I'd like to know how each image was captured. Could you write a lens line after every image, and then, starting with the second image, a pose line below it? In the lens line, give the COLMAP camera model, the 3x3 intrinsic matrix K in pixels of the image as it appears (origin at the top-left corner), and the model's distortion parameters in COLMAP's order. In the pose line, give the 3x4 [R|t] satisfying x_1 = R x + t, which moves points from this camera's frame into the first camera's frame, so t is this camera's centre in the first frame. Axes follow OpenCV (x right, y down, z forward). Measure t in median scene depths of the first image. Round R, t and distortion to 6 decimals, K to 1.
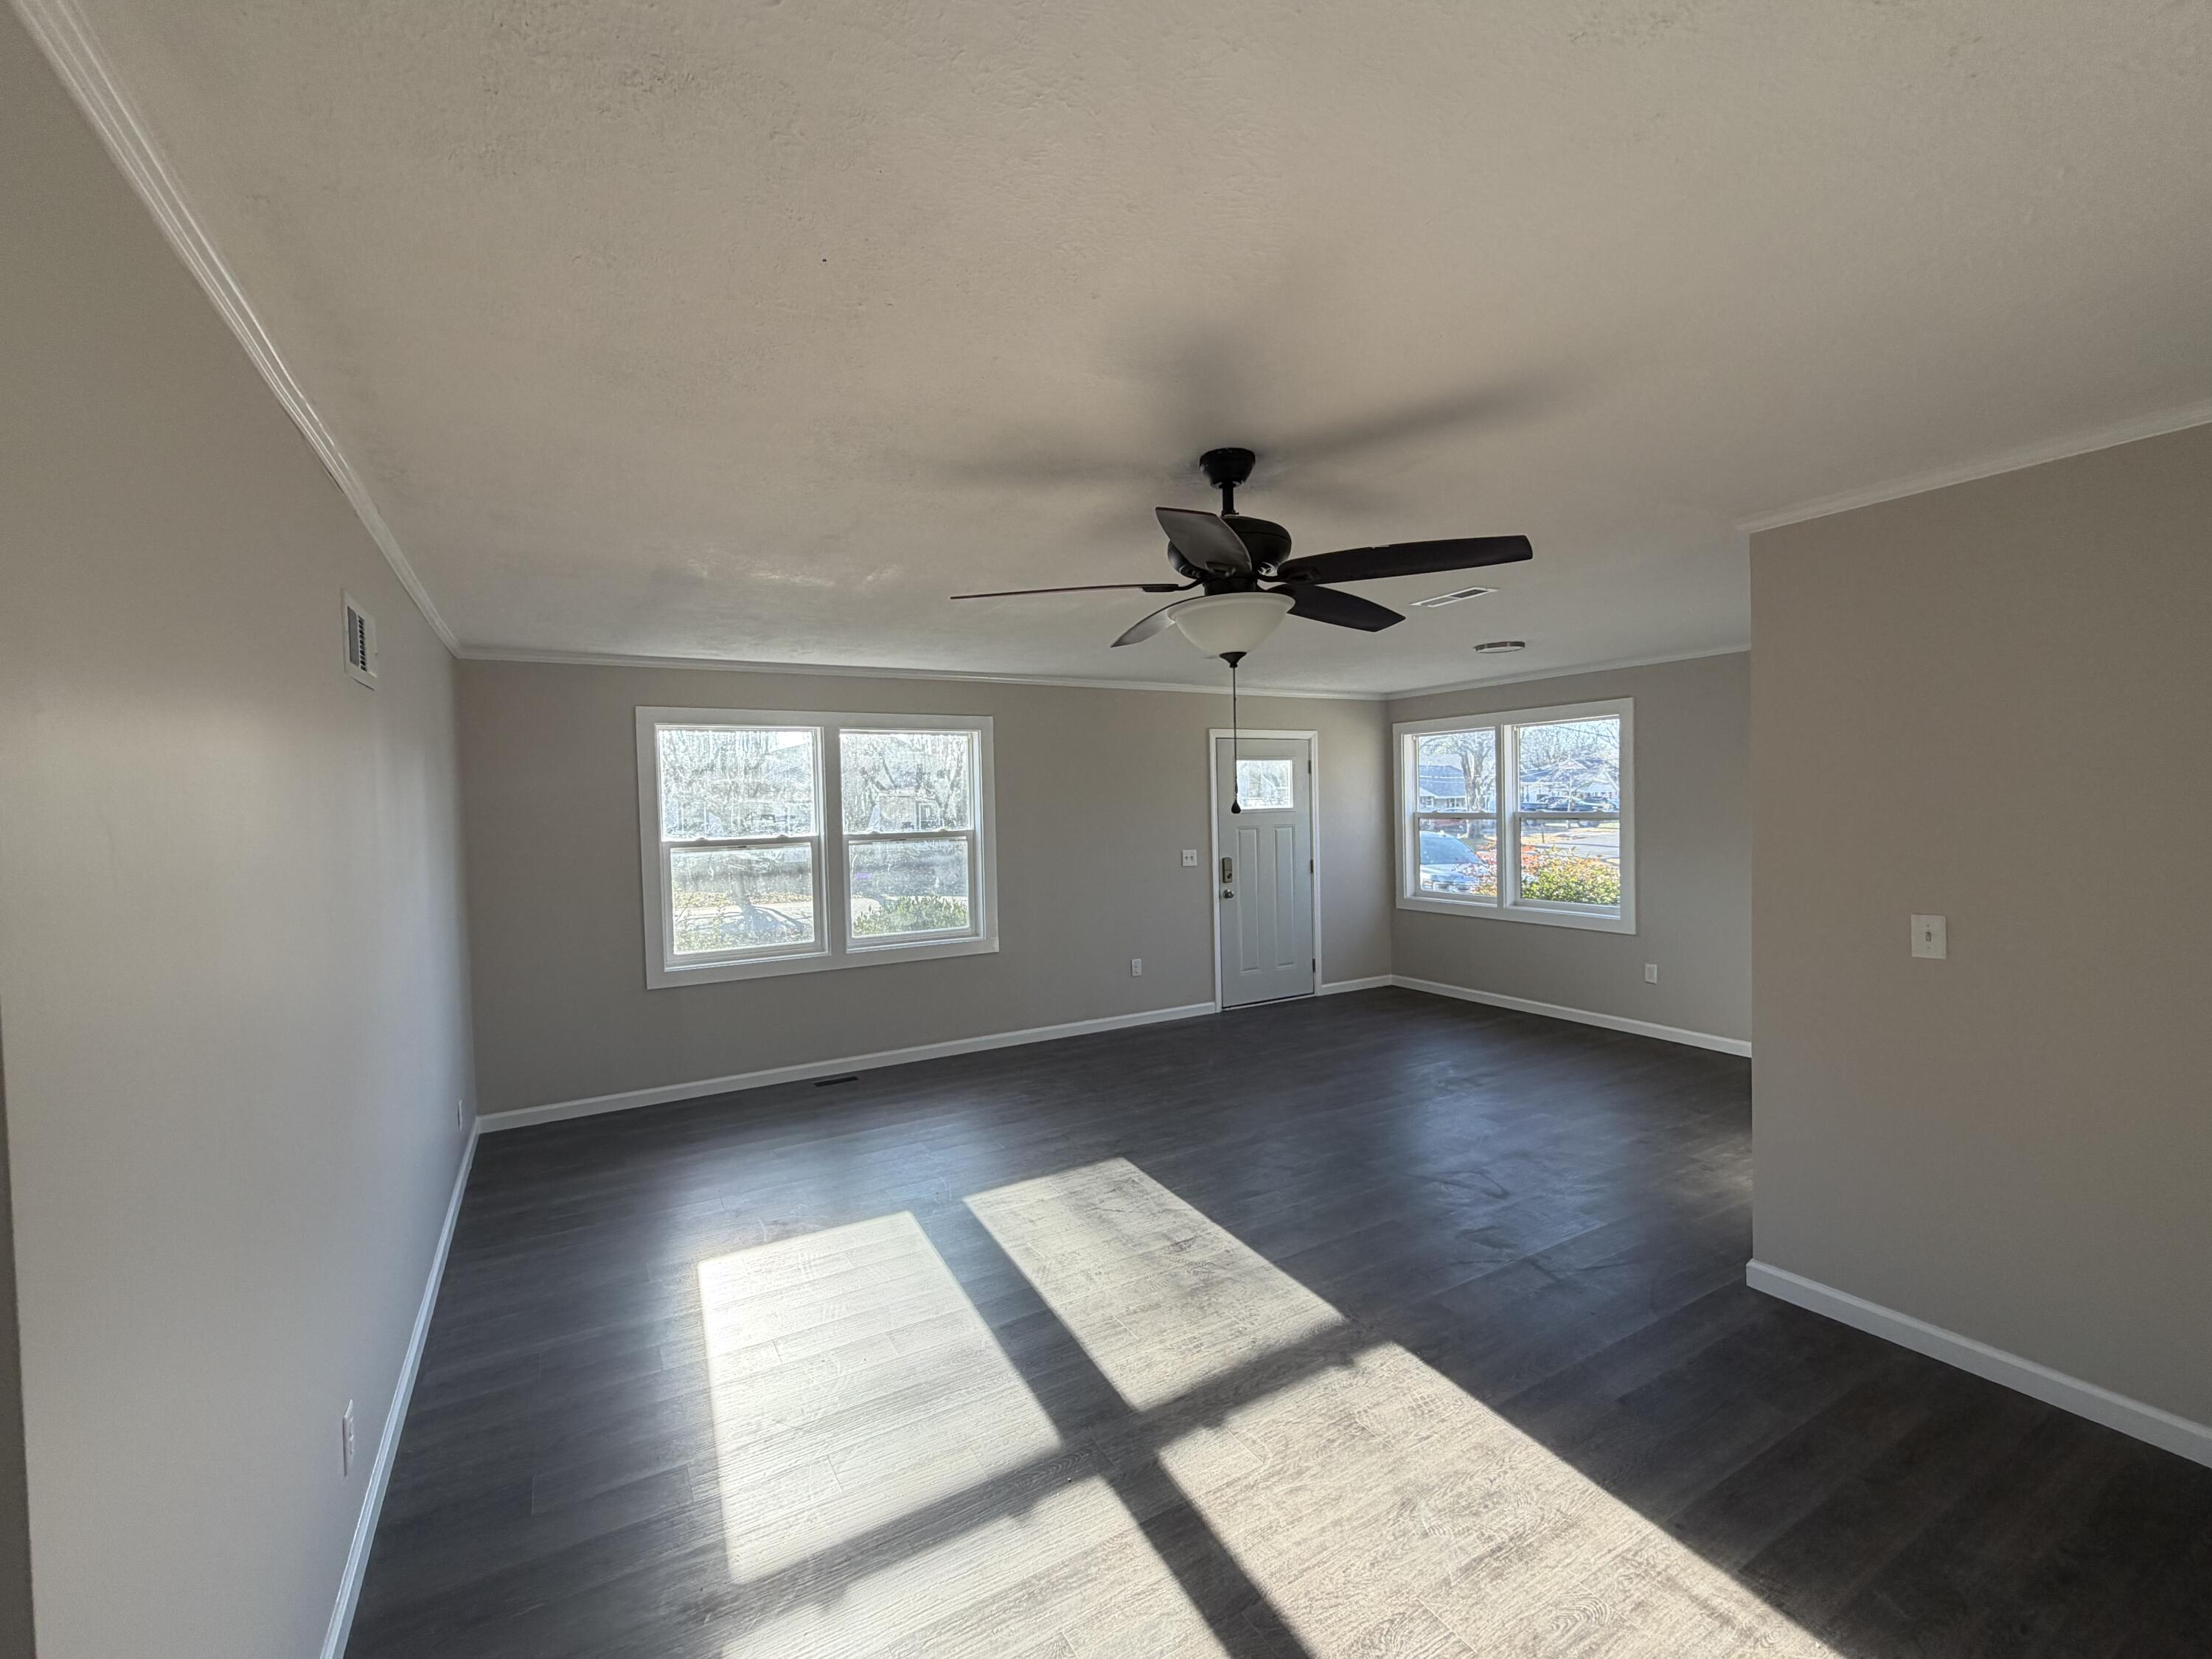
lens RADIAL K [[948.6, 0, 1101.5], [0, 948.6, 830.1], [0, 0, 1]] dist [-0.000224, -0.000799]
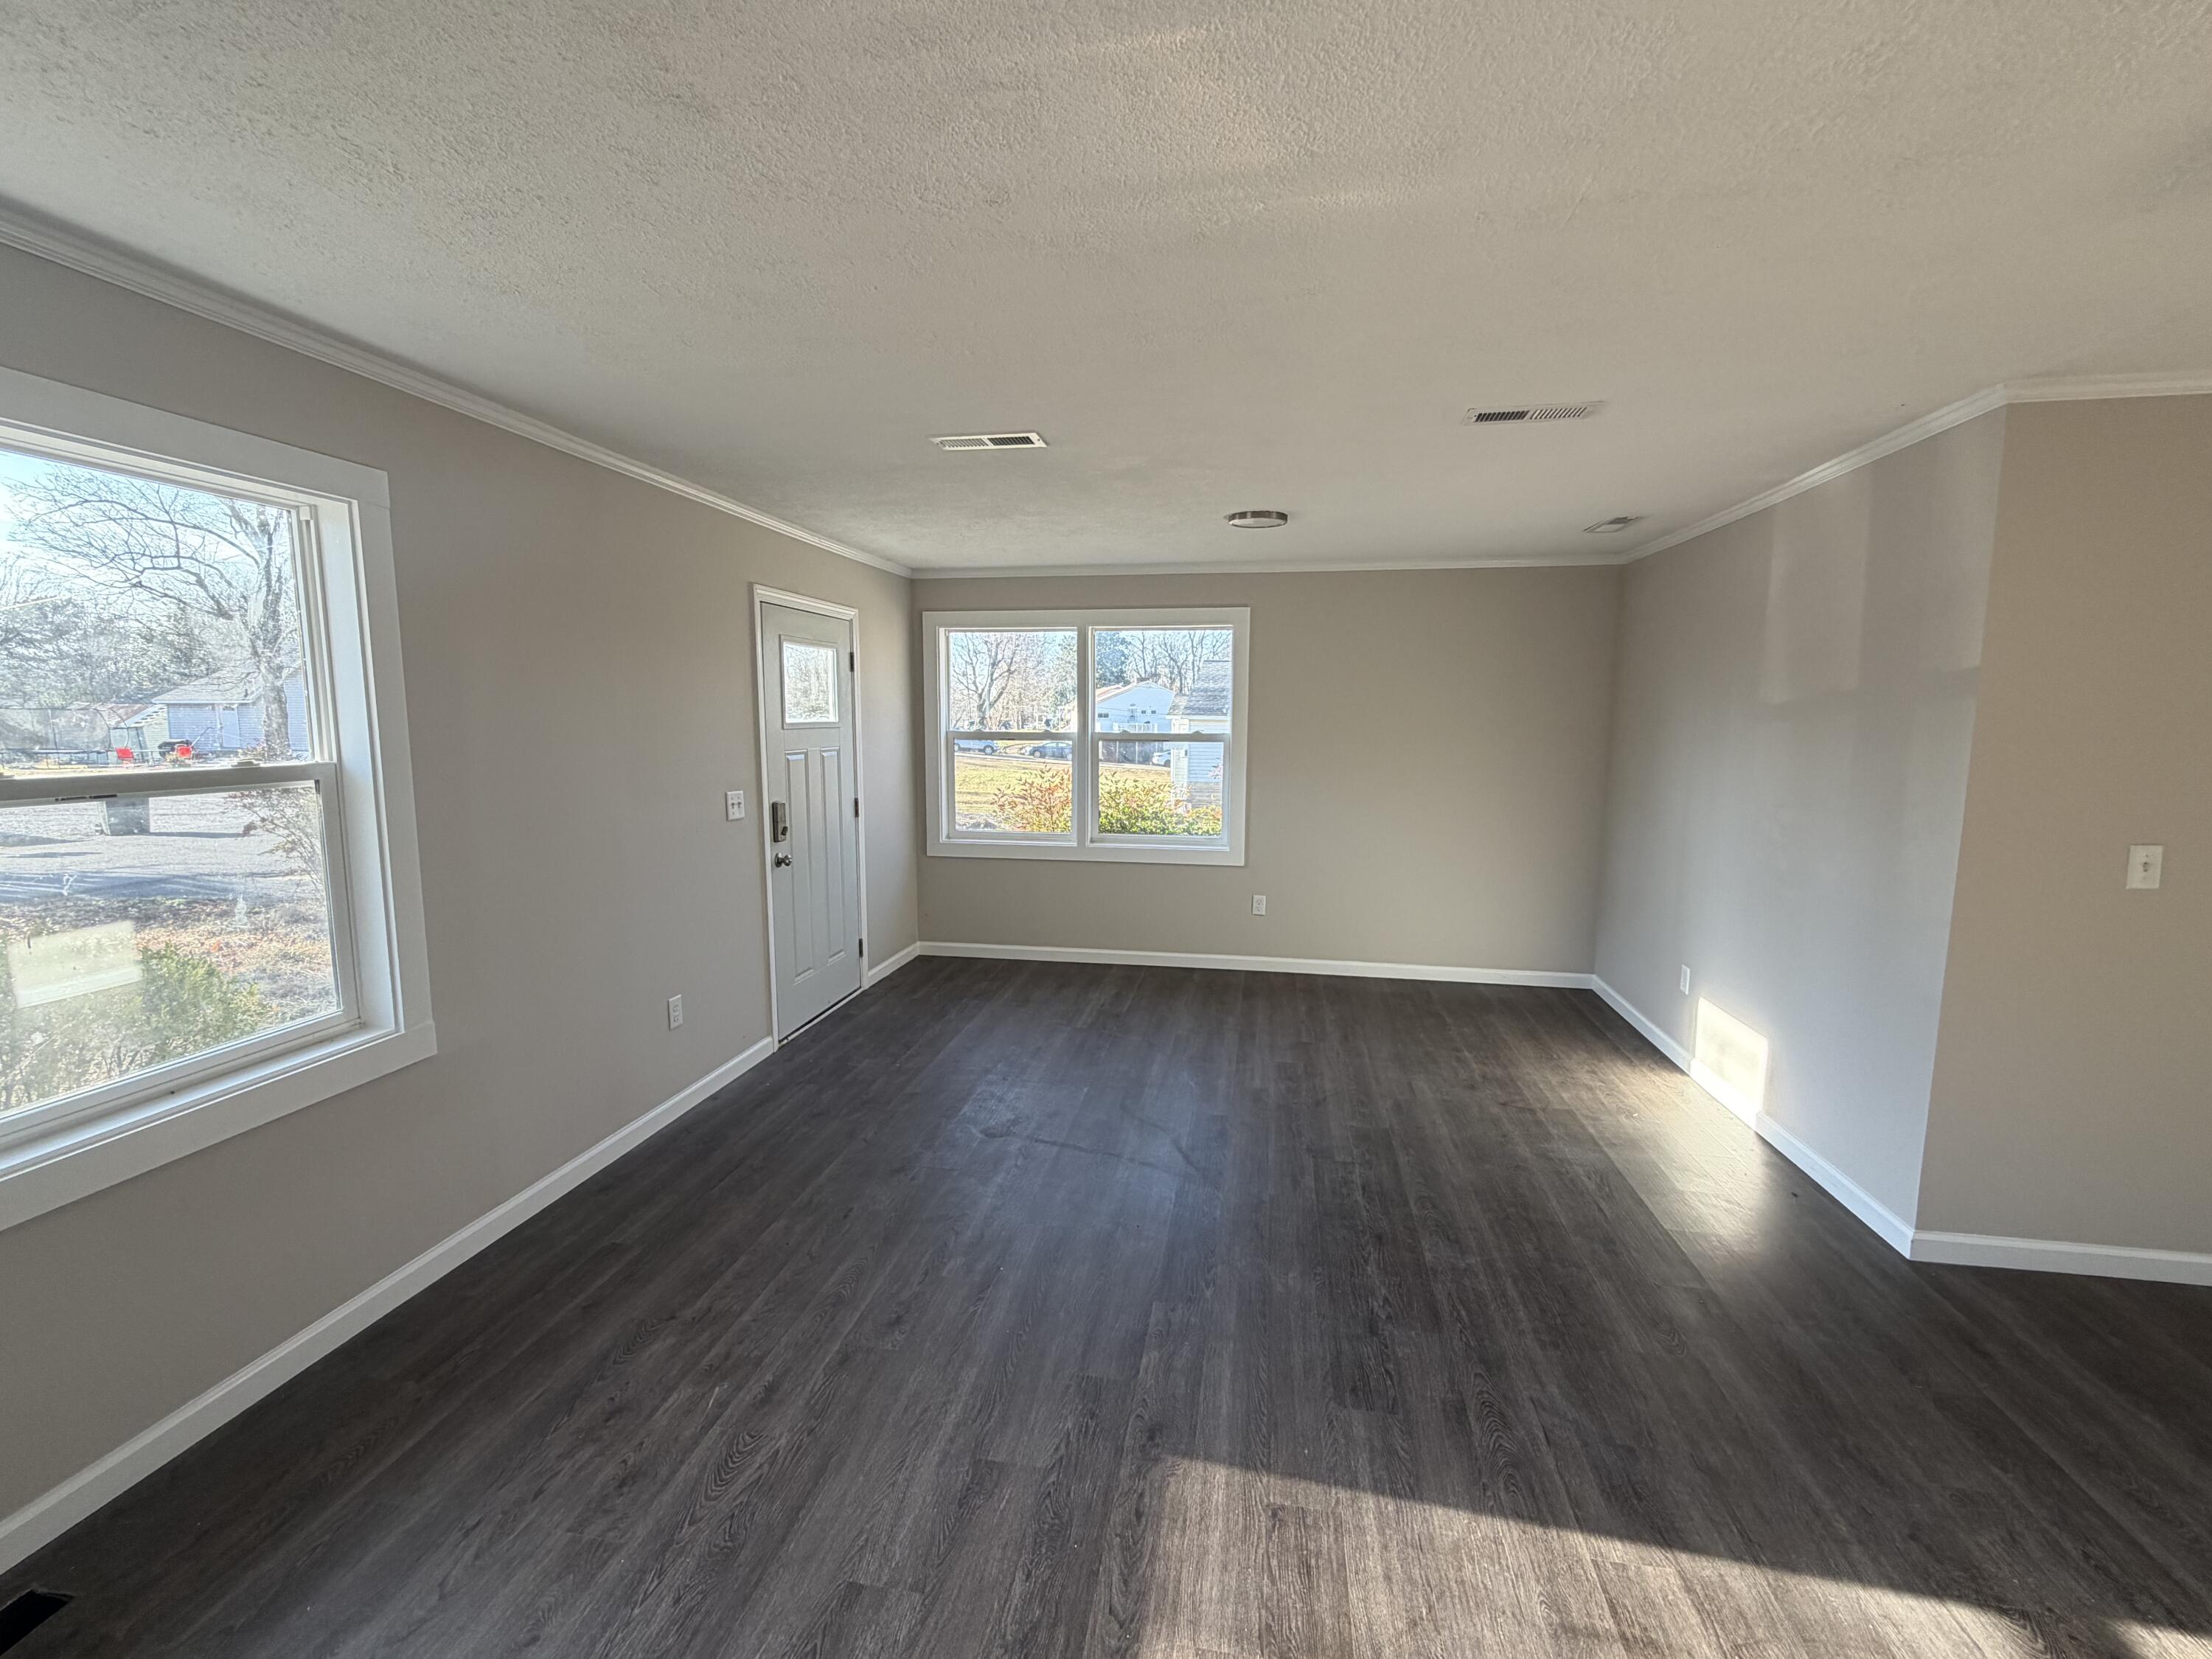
lens RADIAL K [[948.6, 0, 1101.5], [0, 948.6, 830.1], [0, 0, 1]] dist [-0.000224, -0.000799]
pose [[0.637074, -0.067353, 0.767855, -0.242973], [0.002230, 0.996332, 0.085544, -0.005052], [-0.770800, -0.052786, 0.634887, 0.526416]]
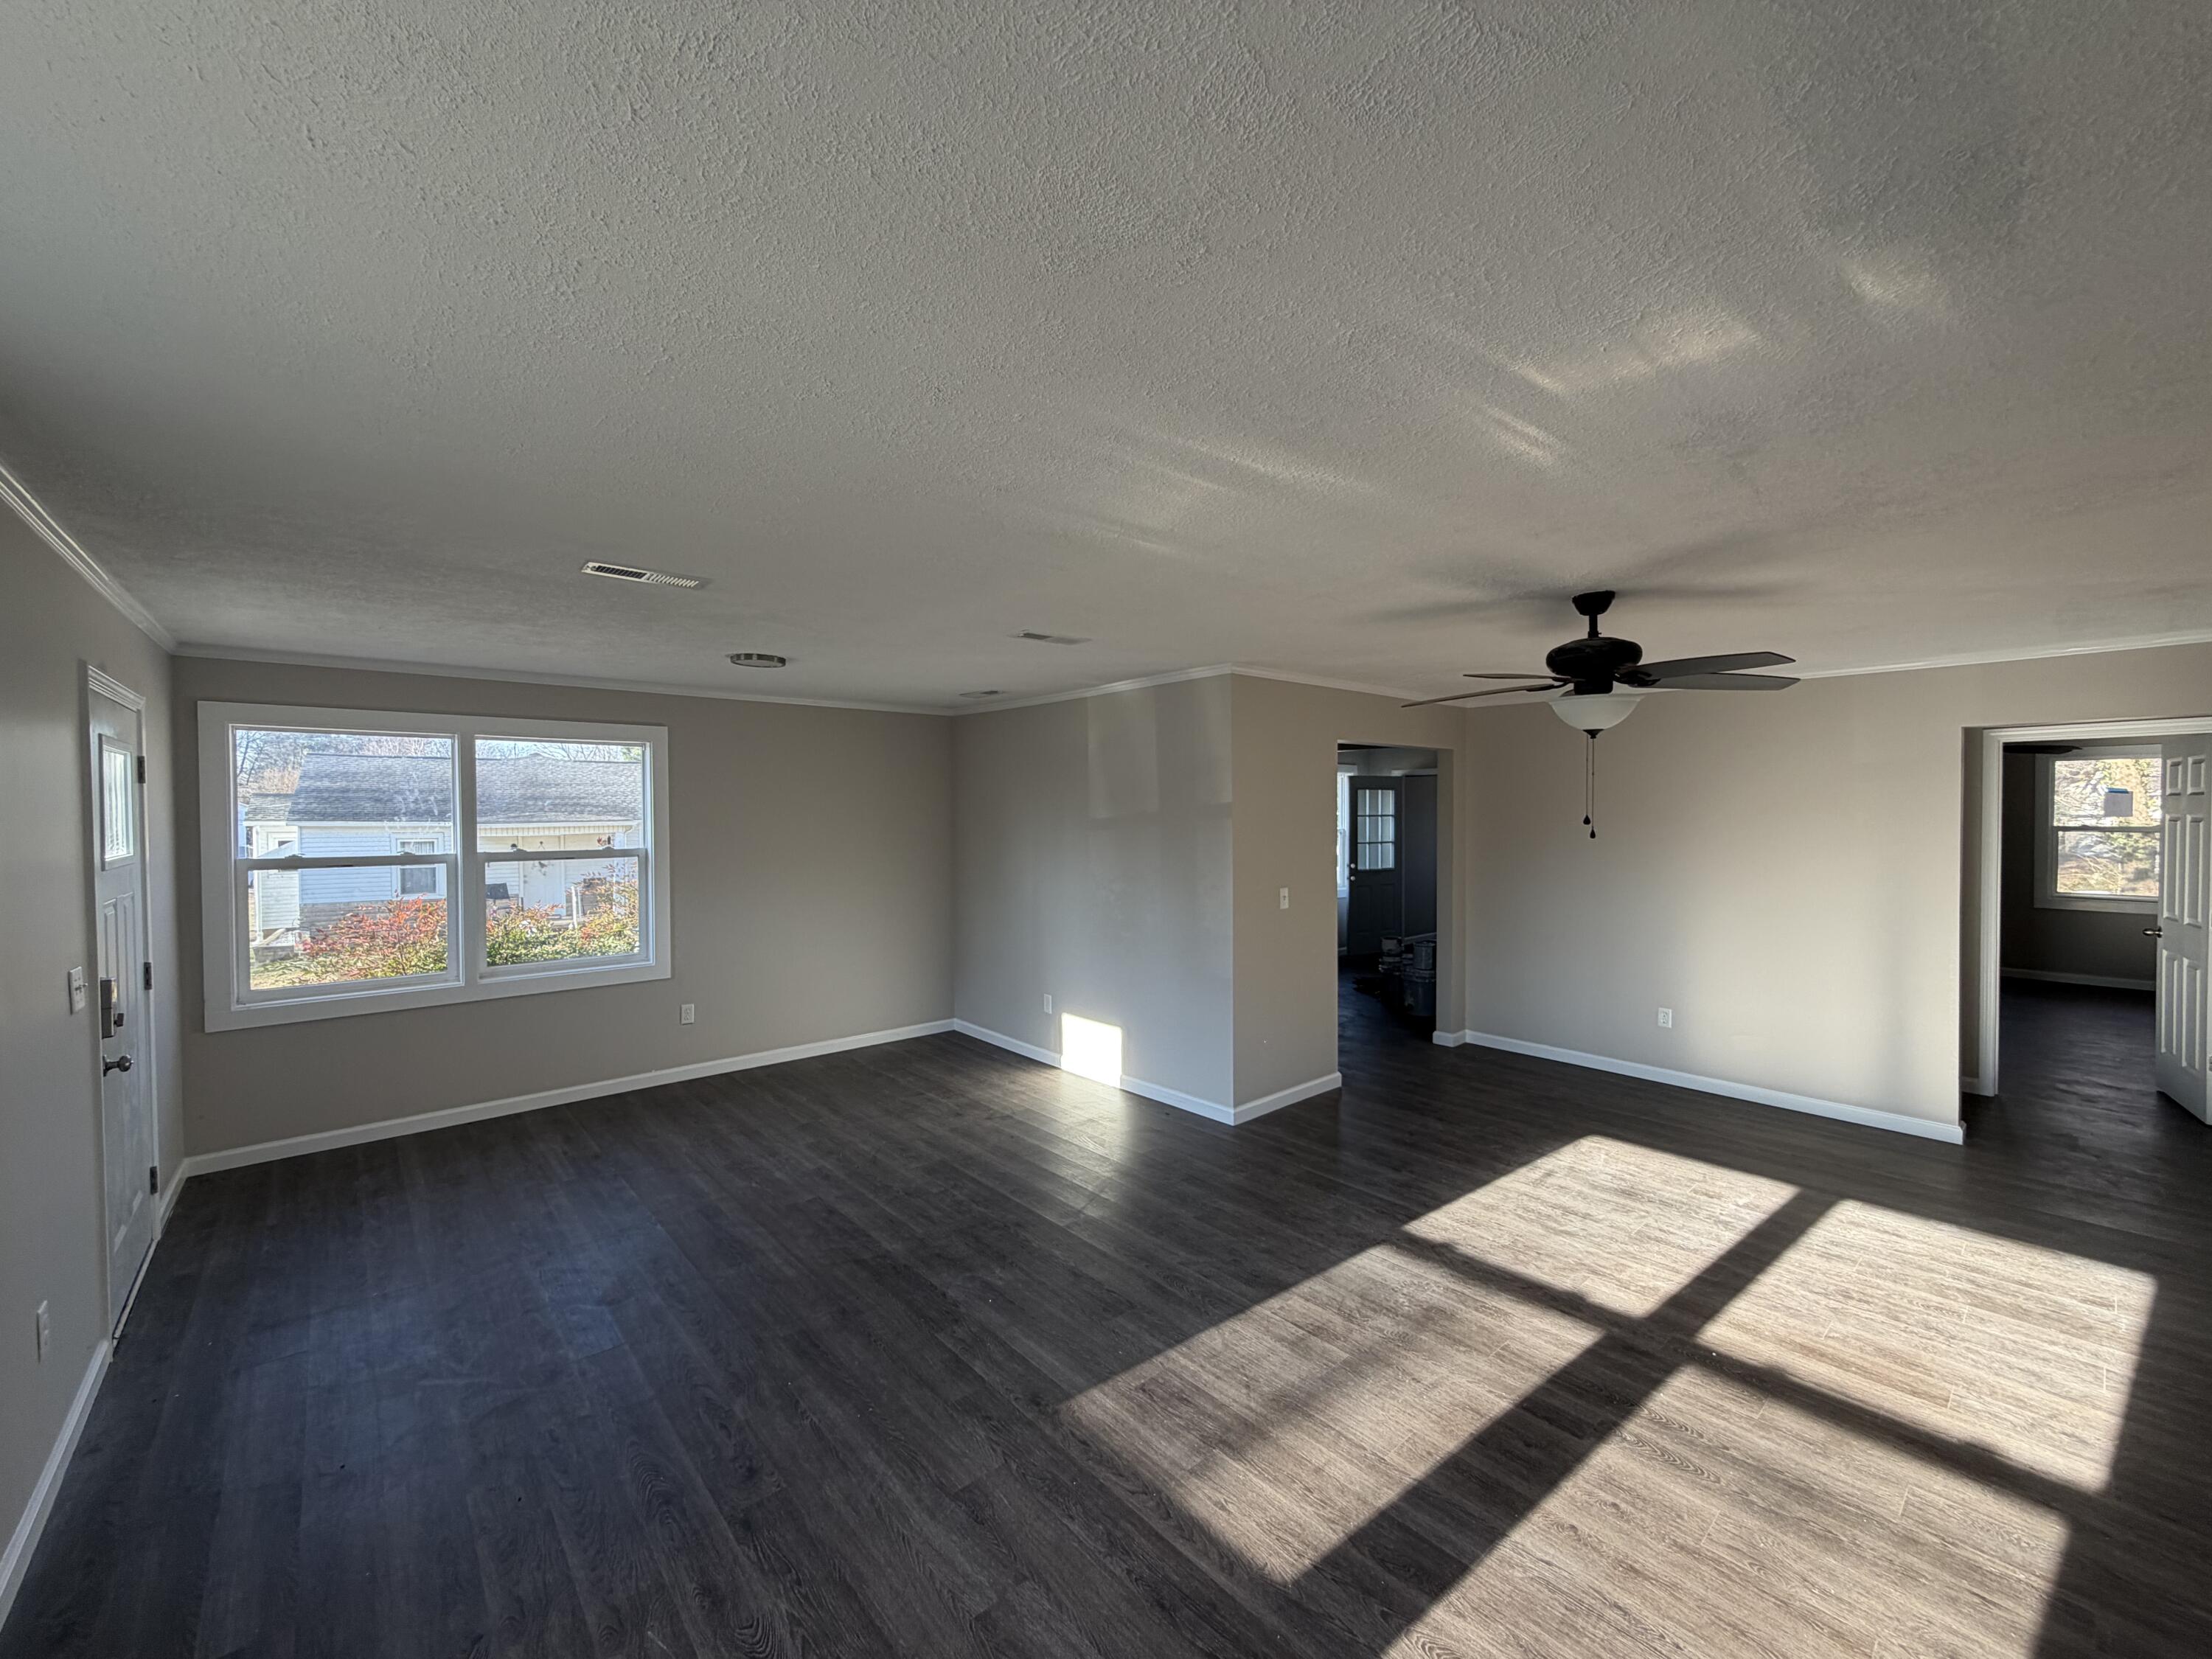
lens RADIAL K [[888.3, 0, 1106.0], [0, 888.3, 829.5], [0, 0, 1]] dist [0.002465, 0.000088]
pose [[-0.203883, 0.005117, 0.978982, -0.396283], [0.037716, 0.999285, 0.002631, -0.023648], [-0.978268, 0.037459, -0.203931, 0.763436]]
